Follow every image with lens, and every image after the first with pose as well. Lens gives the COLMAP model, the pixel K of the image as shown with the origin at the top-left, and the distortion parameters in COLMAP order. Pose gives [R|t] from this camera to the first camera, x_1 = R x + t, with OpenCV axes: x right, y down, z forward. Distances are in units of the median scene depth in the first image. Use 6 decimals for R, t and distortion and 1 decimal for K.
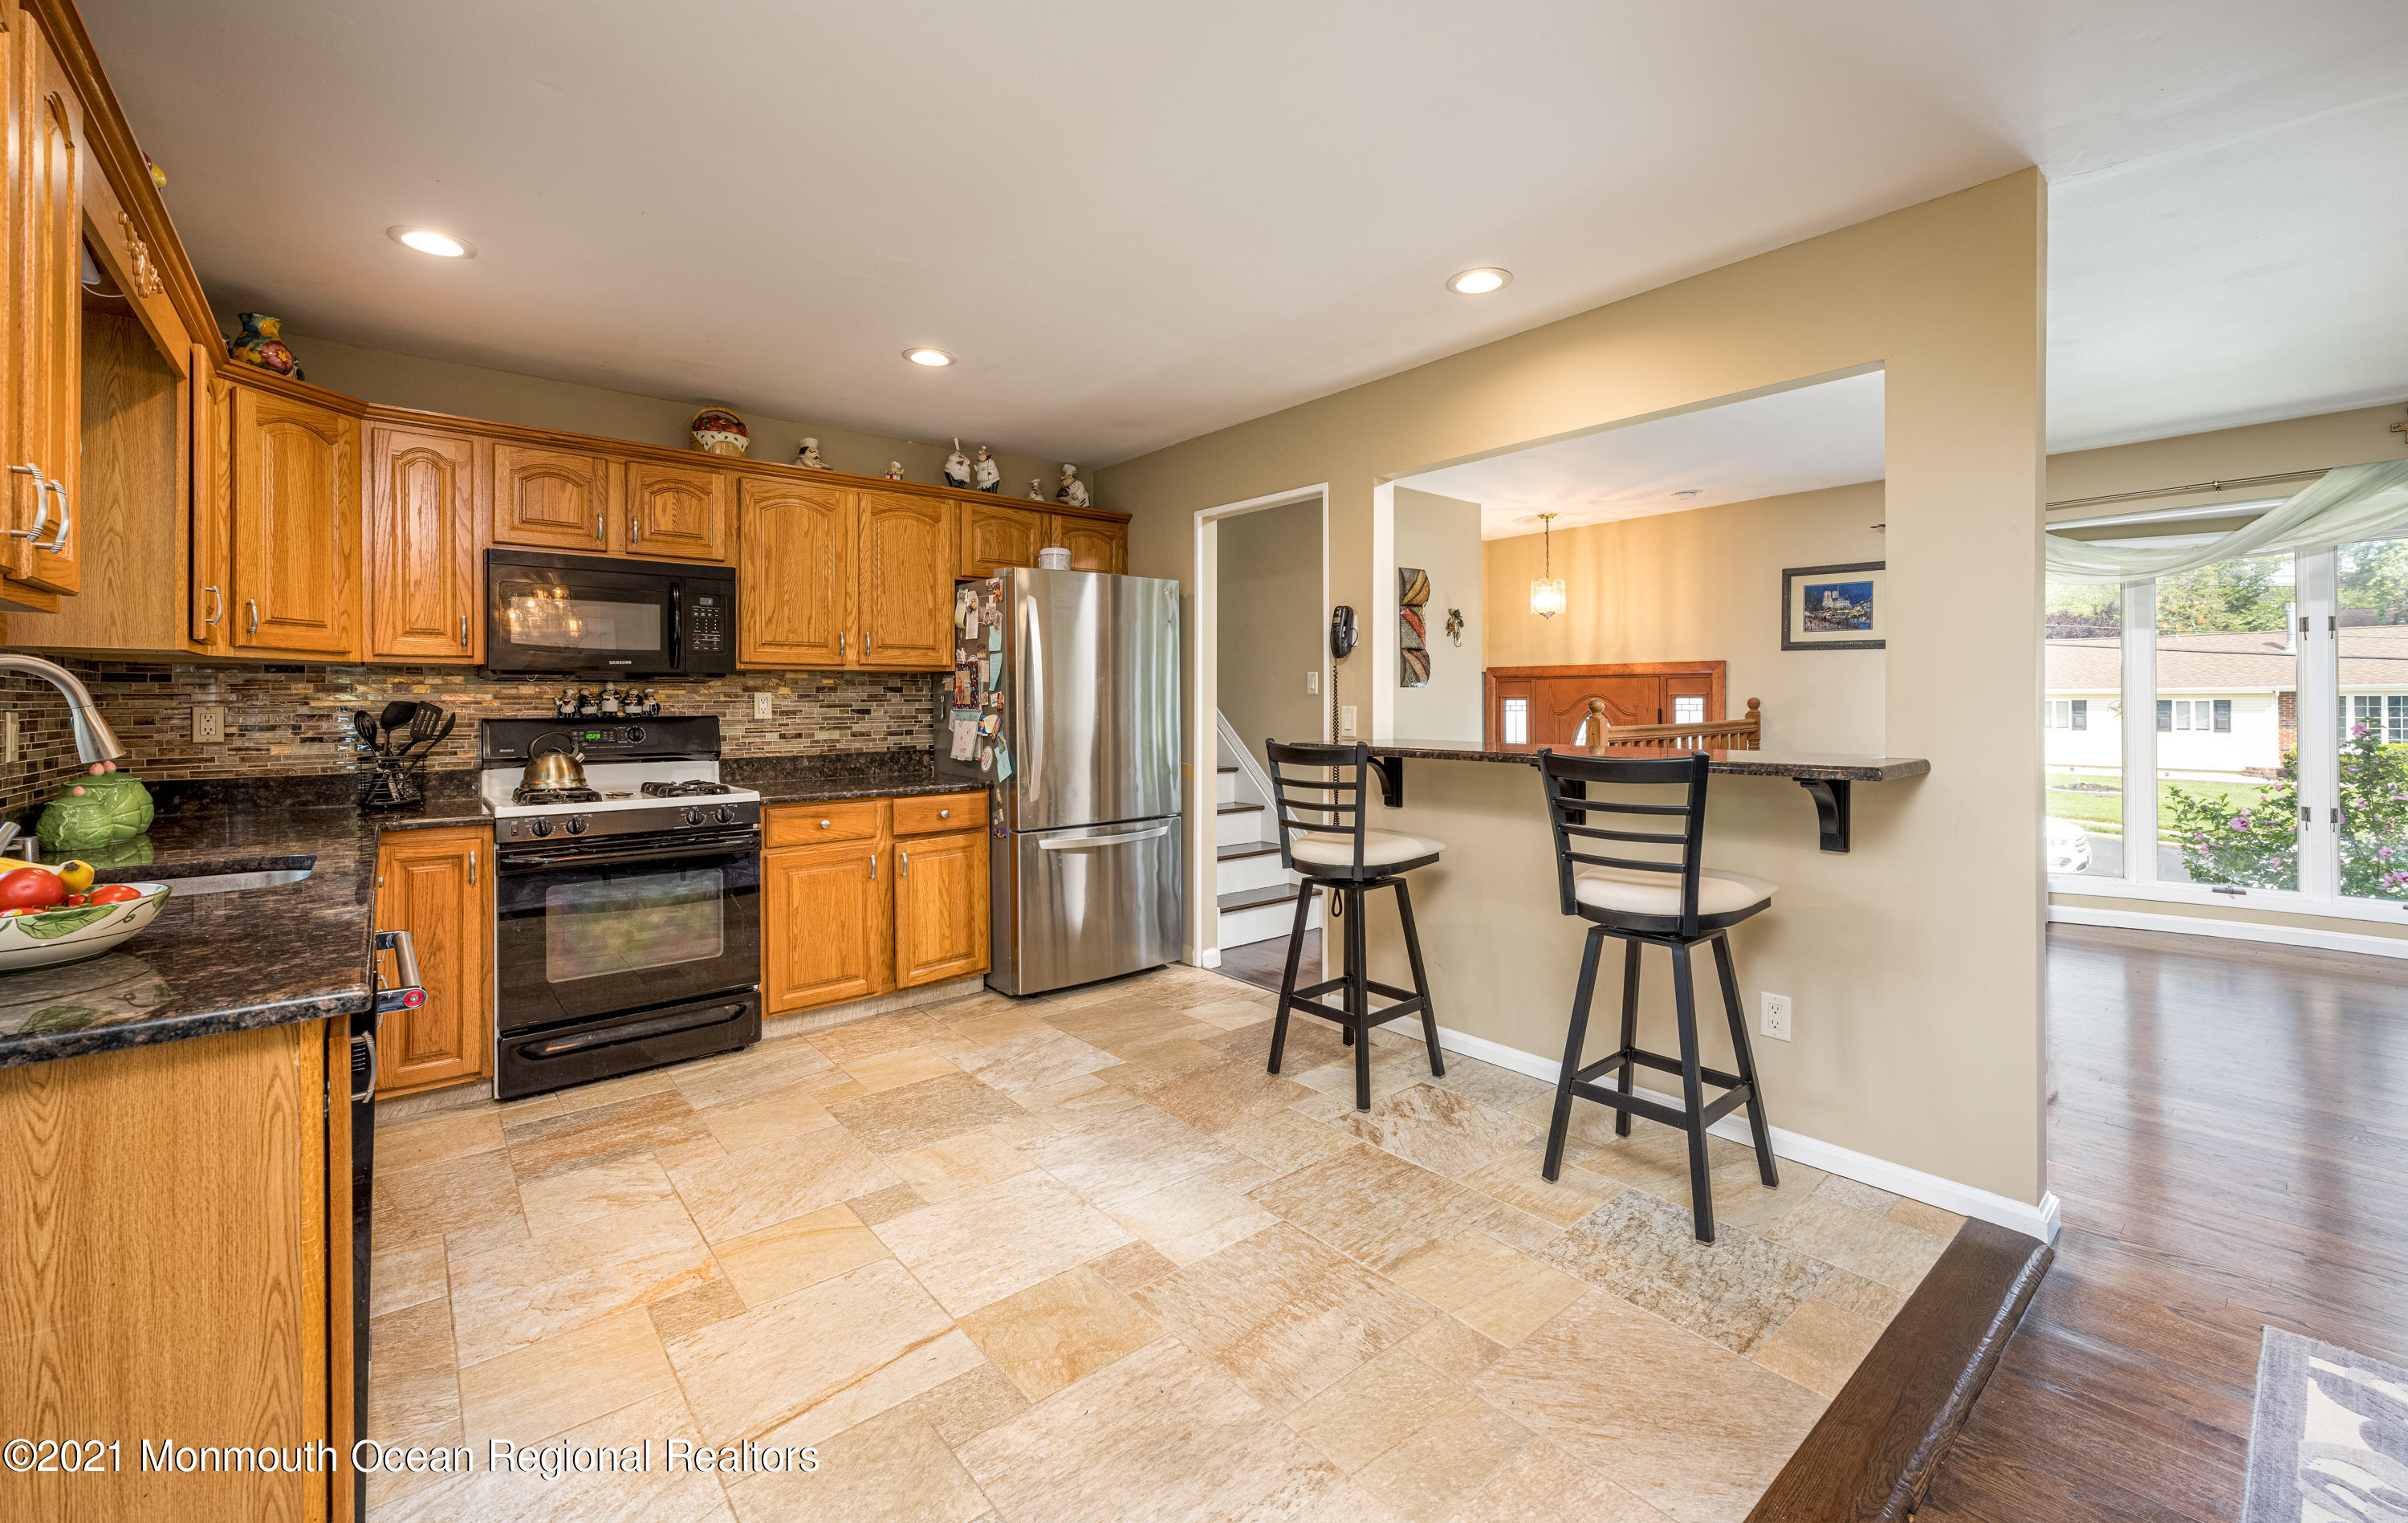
lens RADIAL K [[973.6, 0, 1205.0], [0, 973.6, 699.4], [0, 0, 1]] dist [-0.001428, 0.000059]
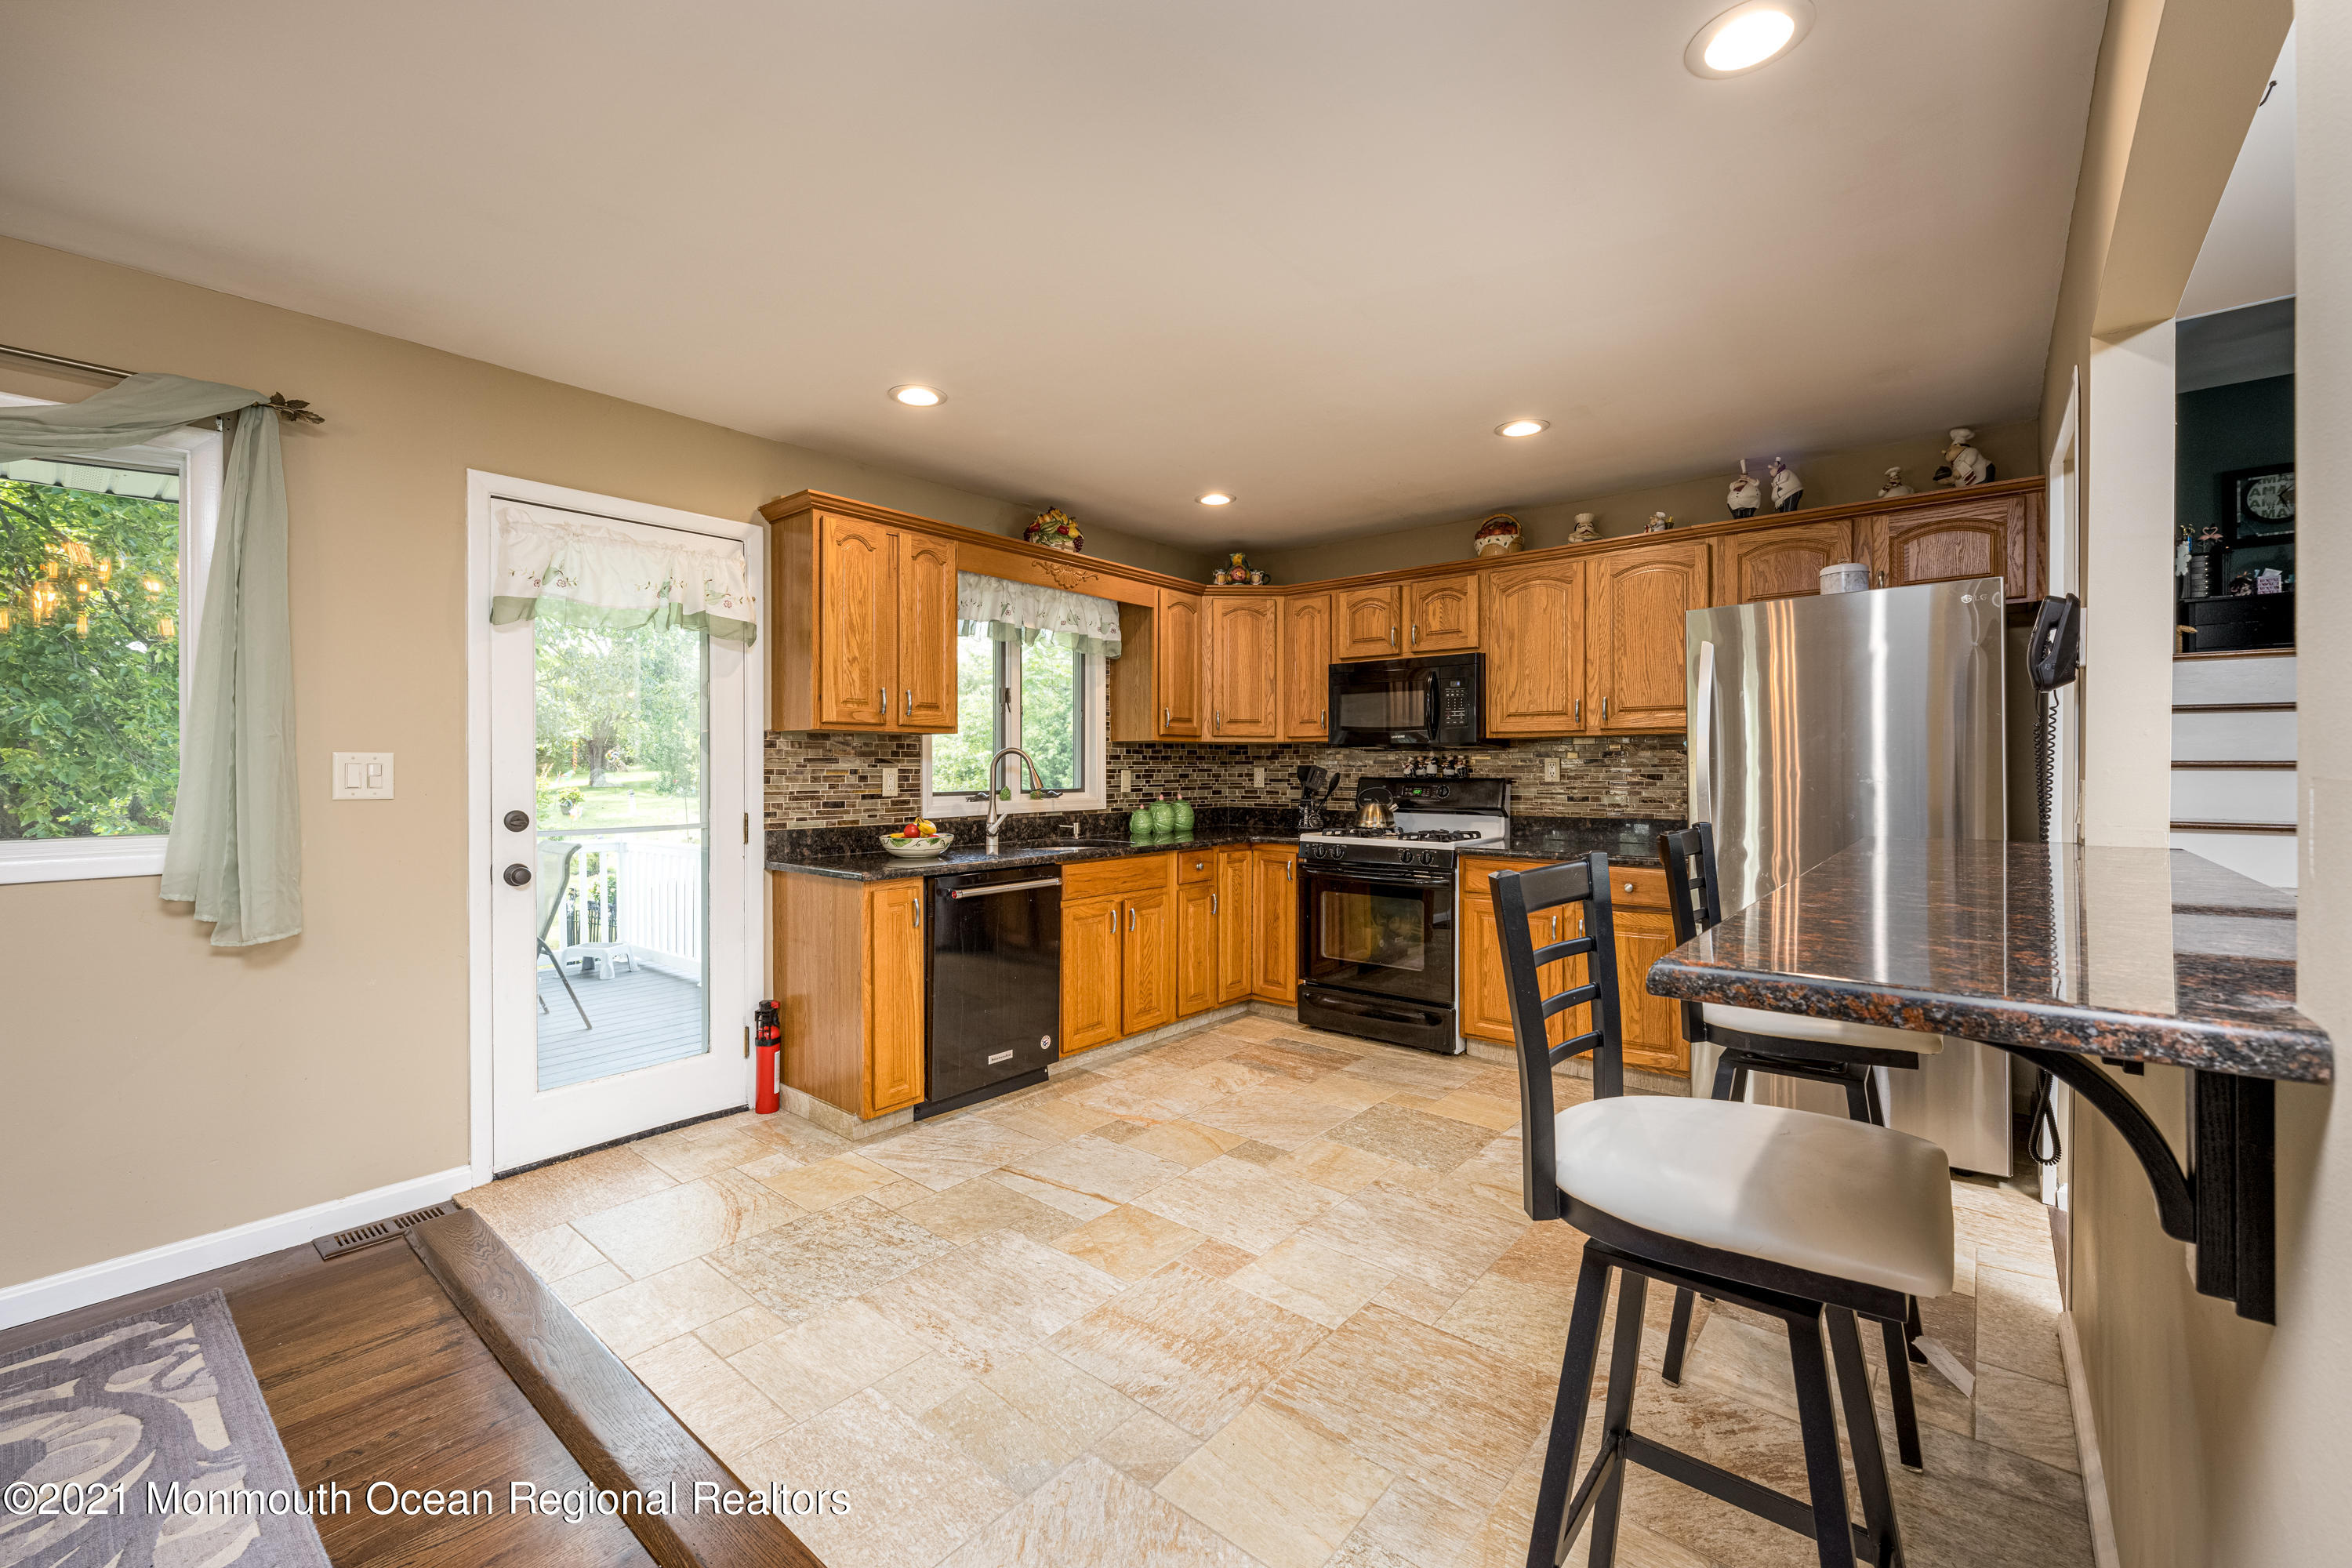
lens RADIAL K [[953.1, 0, 1164.4], [0, 953.1, 769.4], [0, 0, 1]] dist [-0.000777, -0.000779]
pose [[0.169982, 0.008072, -0.985414, 0.624088], [0.001702, 0.999963, 0.008485, -0.004639], [0.985446, -0.003119, 0.169962, 0.455722]]
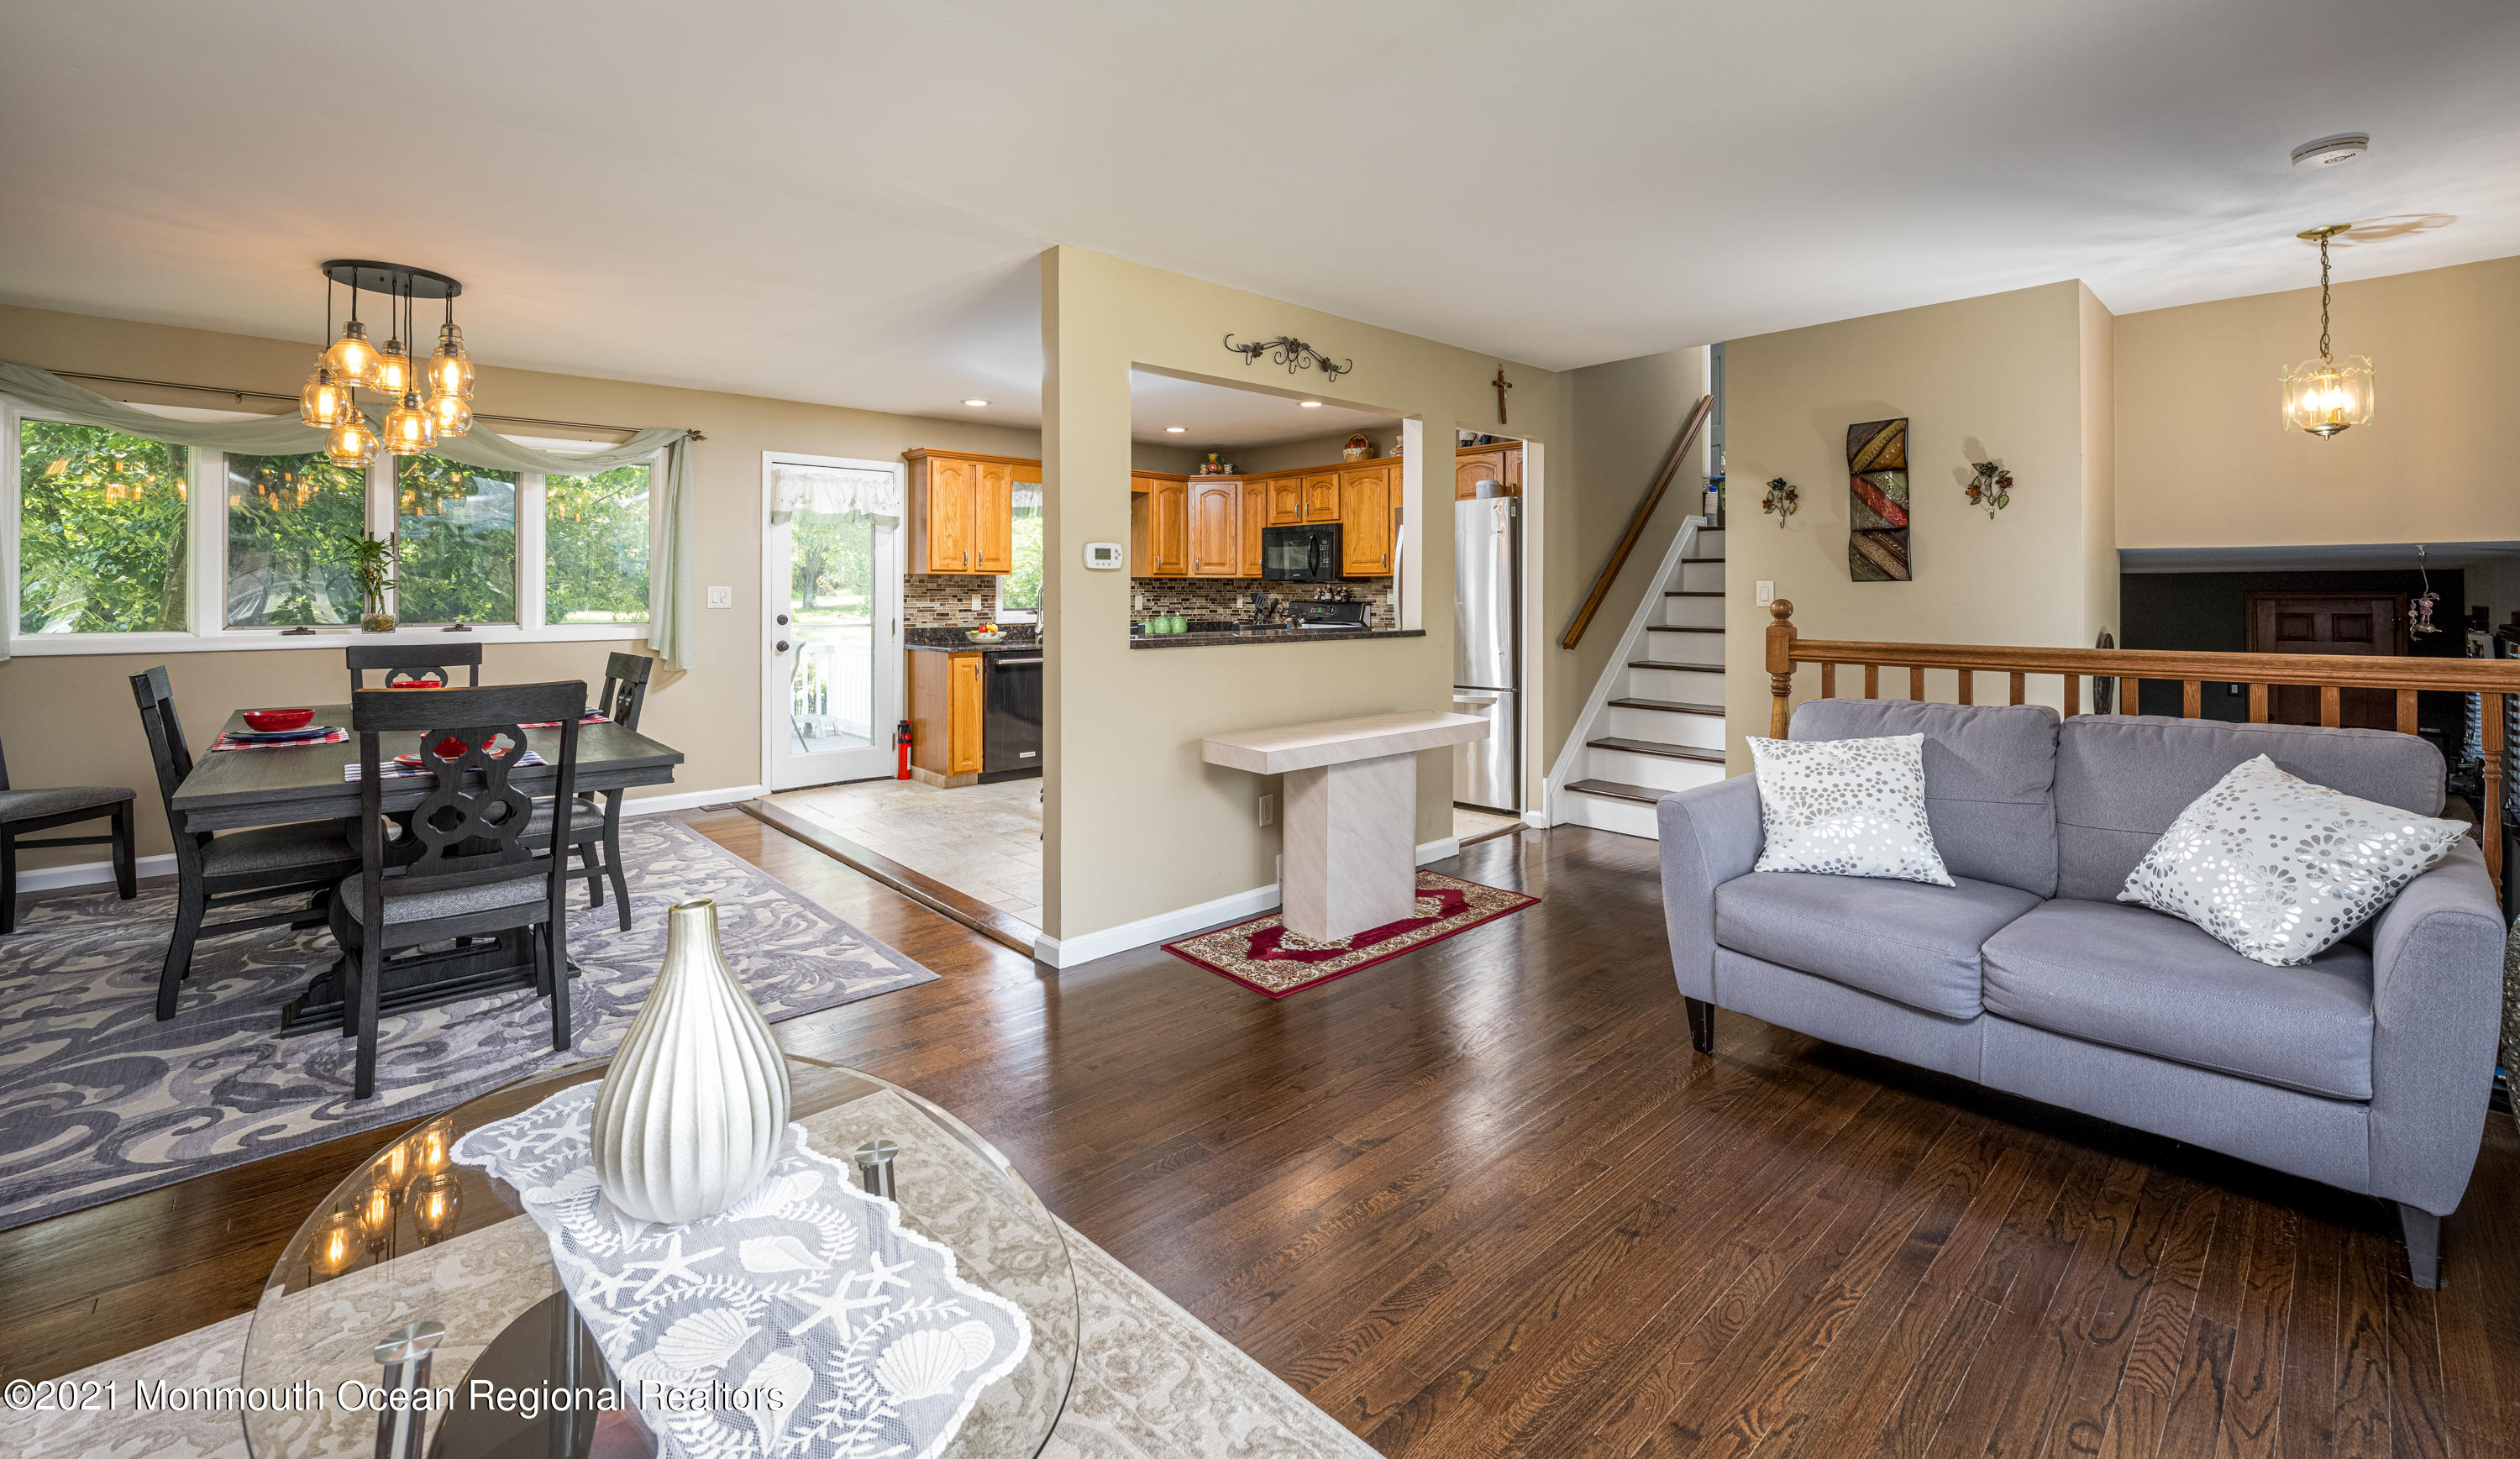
lens RADIAL K [[1022.0, 0, 1250.2], [0, 1022.0, 592.2], [0, 0, 1]] dist [0.001215, 0.000144]
pose [[0.042857, 0.005950, -0.999064, 1.568393], [-0.000672, 0.999982, 0.005927, -0.014216], [0.999081, 0.000417, 0.042860, 0.795020]]
